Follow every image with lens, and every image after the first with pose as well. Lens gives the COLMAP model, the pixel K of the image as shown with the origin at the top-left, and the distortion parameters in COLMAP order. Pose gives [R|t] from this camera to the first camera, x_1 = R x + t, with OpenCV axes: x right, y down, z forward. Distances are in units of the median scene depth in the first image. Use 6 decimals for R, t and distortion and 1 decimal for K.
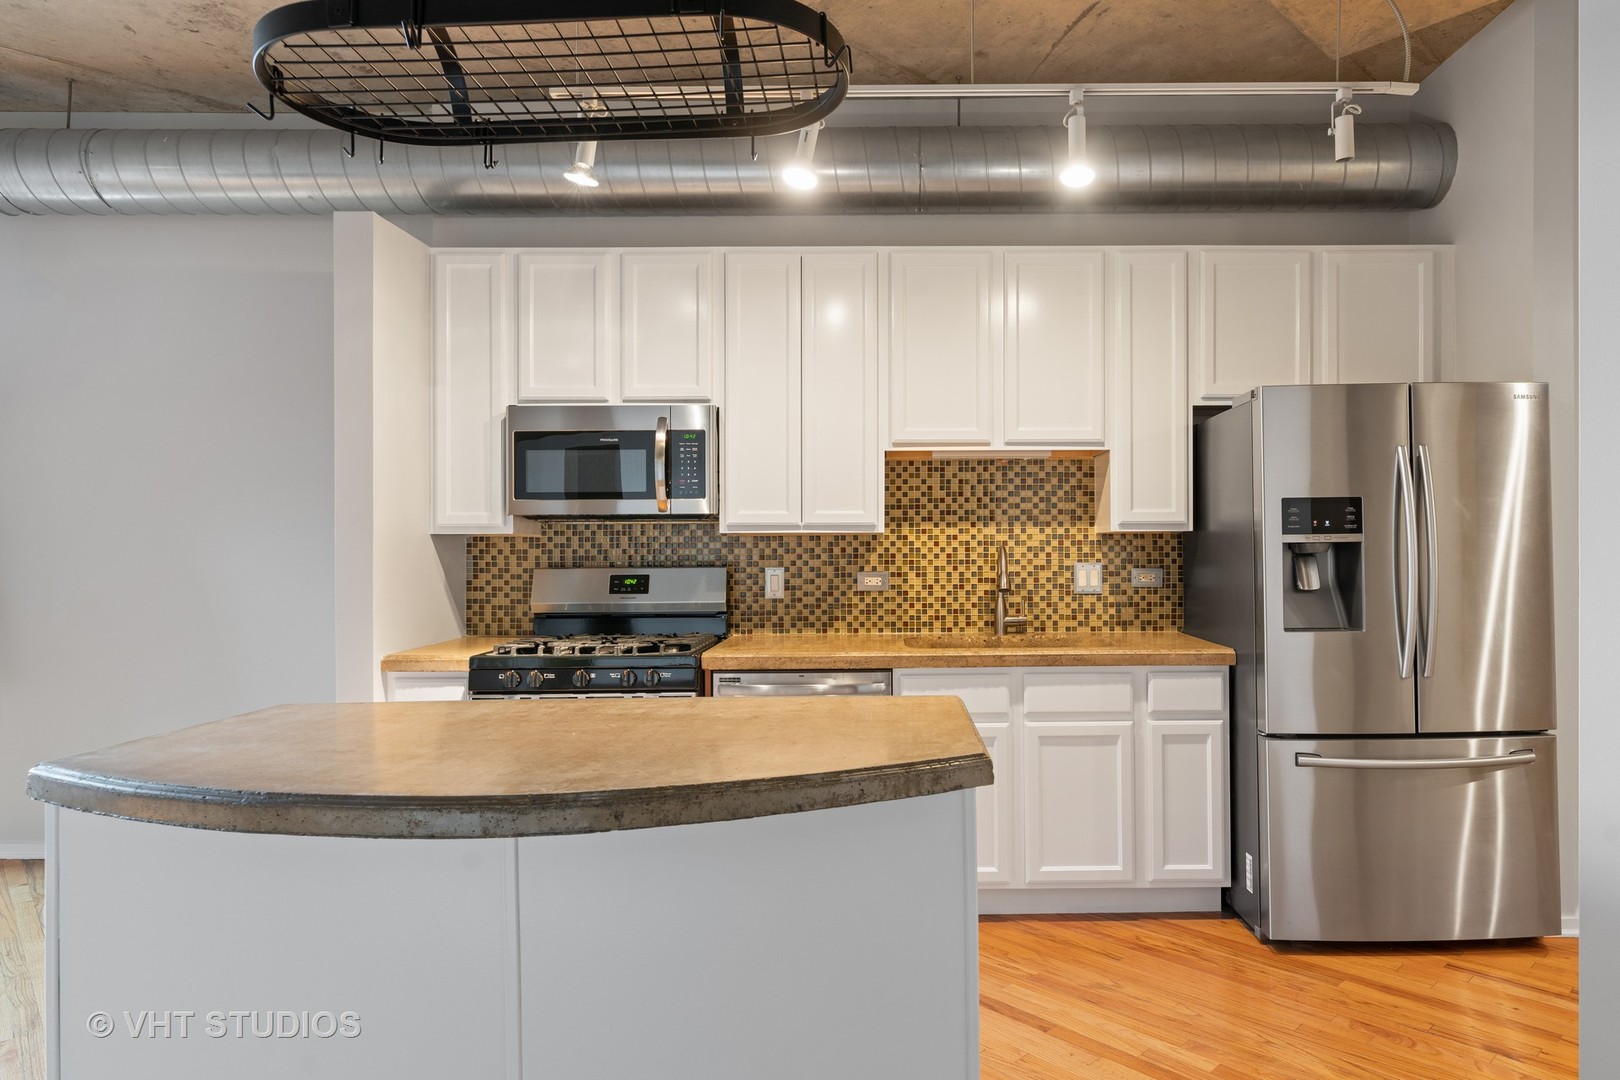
lens RADIAL K [[972.7, 0, 869.0], [0, 972.7, 542.7], [0, 0, 1]] dist [-0.018206, 0.003609]
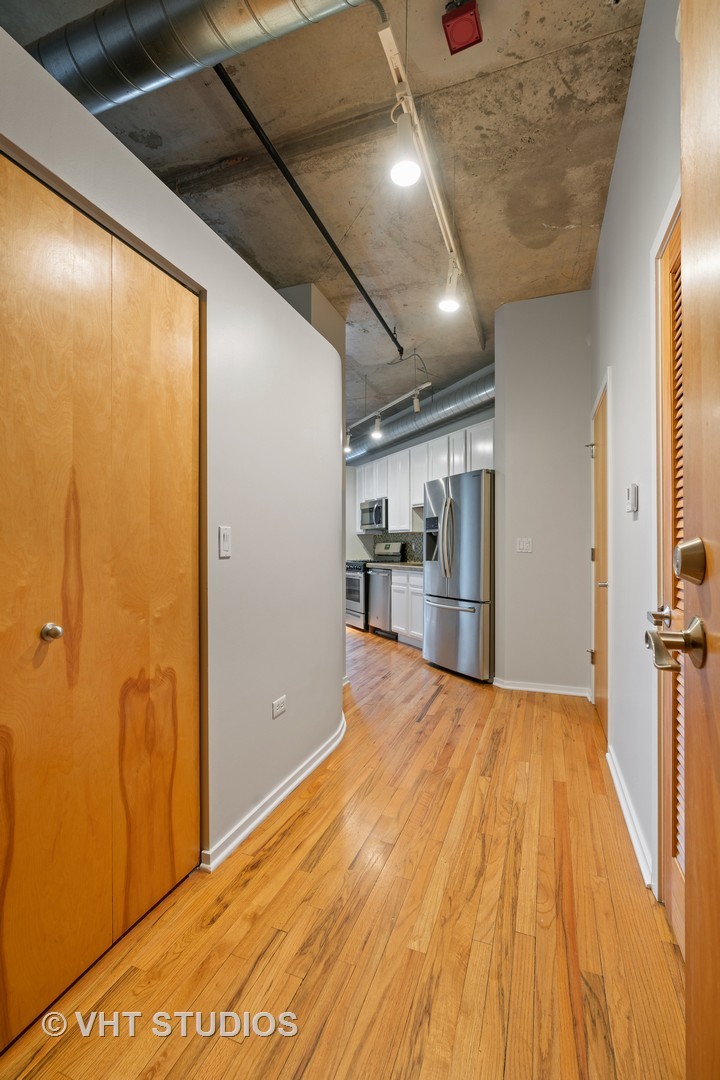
lens RADIAL K [[495.1, 0, 353.0], [0, 495.1, 541.1], [0, 0, 1]] dist [-0.010827, 0.002817]
pose [[0.414852, -0.003903, -0.909880, 1.387557], [0.007202, 0.999974, -0.001005, 0.020172], [0.909860, -0.006136, 0.414870, 0.091884]]
